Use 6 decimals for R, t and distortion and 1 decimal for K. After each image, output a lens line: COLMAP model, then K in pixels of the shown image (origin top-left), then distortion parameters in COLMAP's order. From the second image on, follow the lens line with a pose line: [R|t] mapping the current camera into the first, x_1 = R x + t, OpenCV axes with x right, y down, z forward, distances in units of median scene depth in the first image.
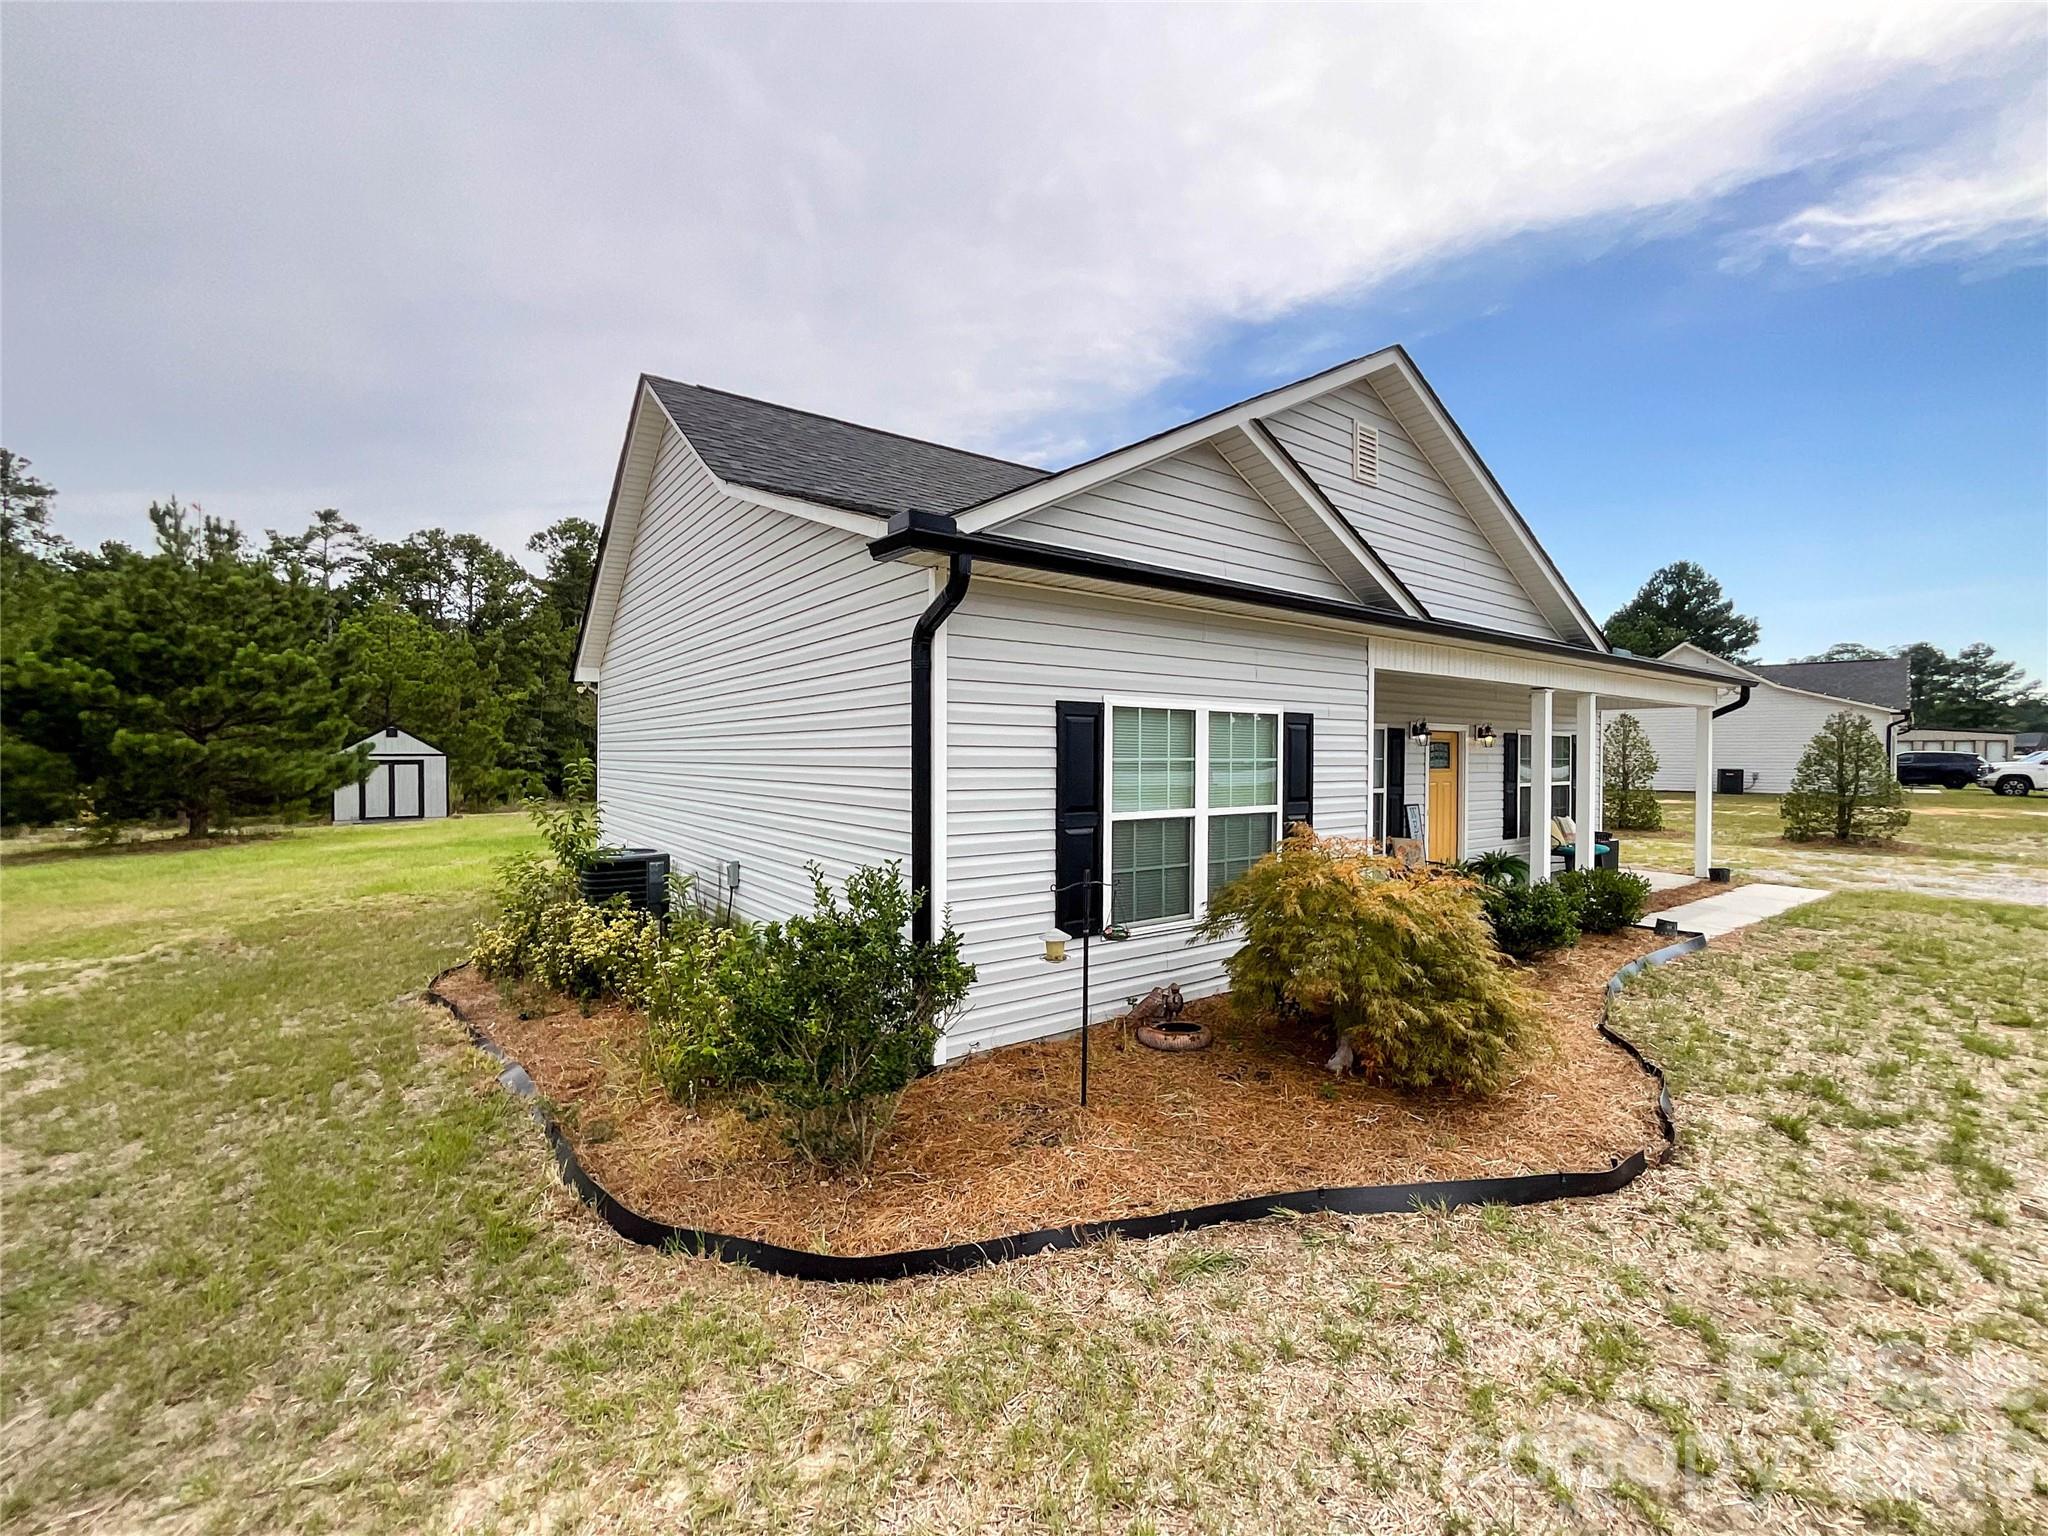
lens RADIAL K [[862.4, 0, 1024.0], [0, 862.4, 768.0], [0, 0, 1]] dist [-0.001888, 0.000058]
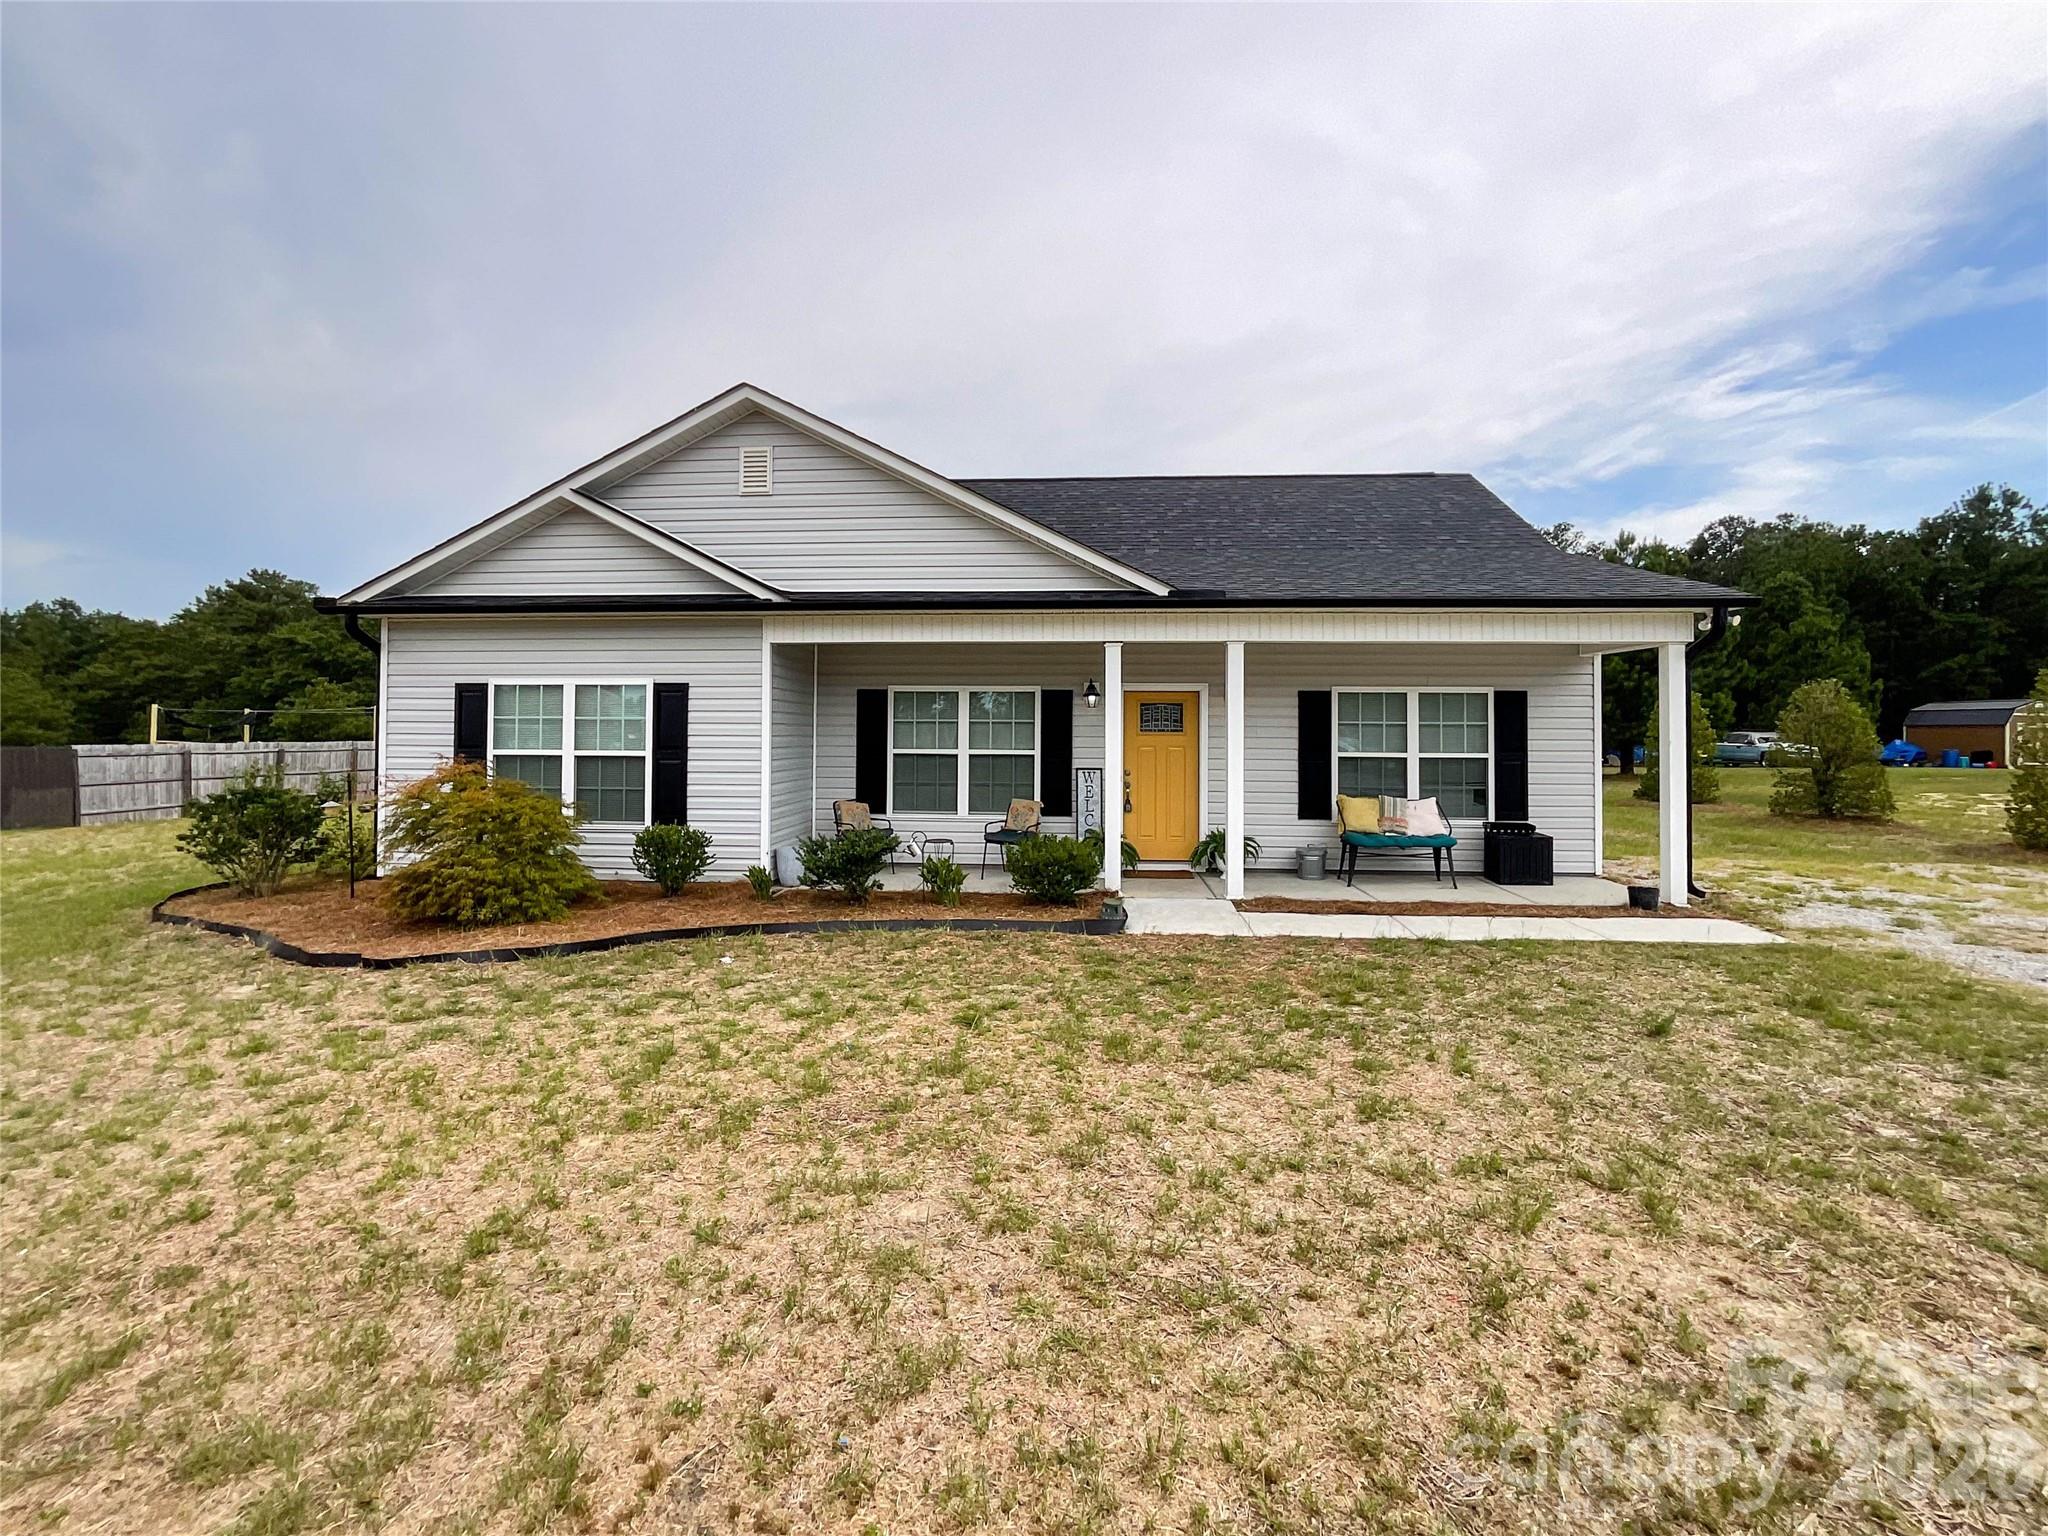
lens RADIAL K [[877.3, 0, 1020.2], [0, 877.3, 714.8], [0, 0, 1]] dist [-0.002759, -0.000130]
pose [[0.753505, -0.009115, -0.657379, 1.589037], [-0.011677, 0.999561, -0.027243, 0.015719], [0.657339, 0.028204, 0.753067, 0.325429]]
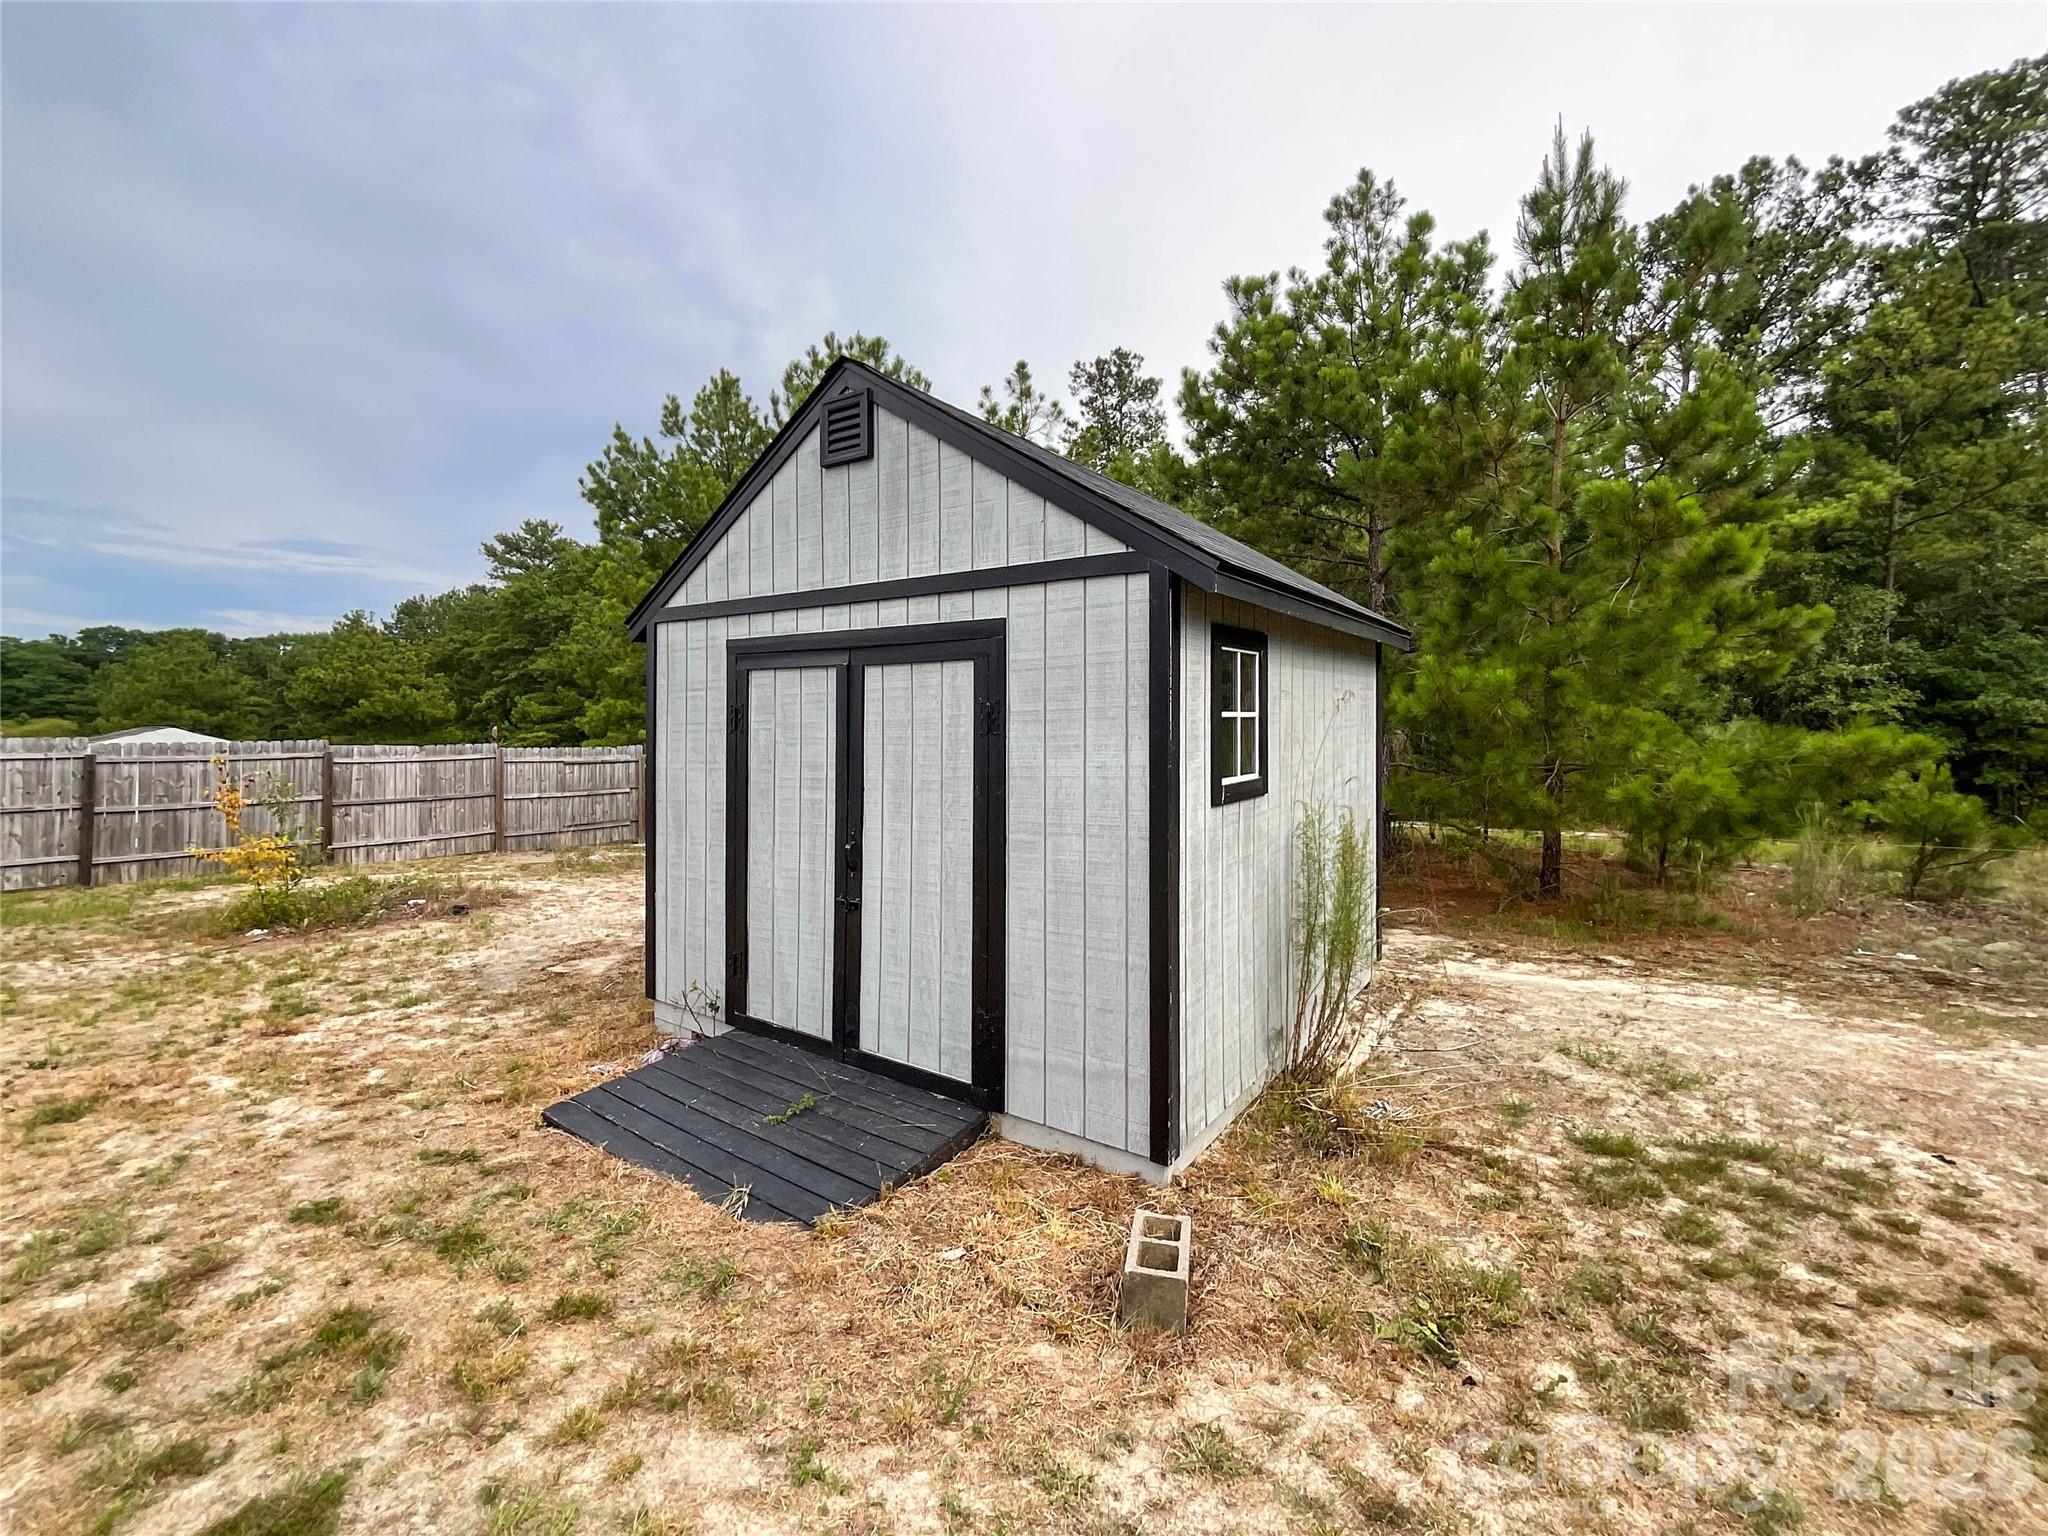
lens RADIAL K [[877.3, 0, 1020.2], [0, 877.3, 714.8], [0, 0, 1]] dist [-0.002759, -0.000130]
pose [[0.315319, -0.003771, -0.948978, -2.674635], [-0.015776, 0.999833, -0.009216, 0.020352], [0.948855, 0.017877, 0.315207, 4.426397]]
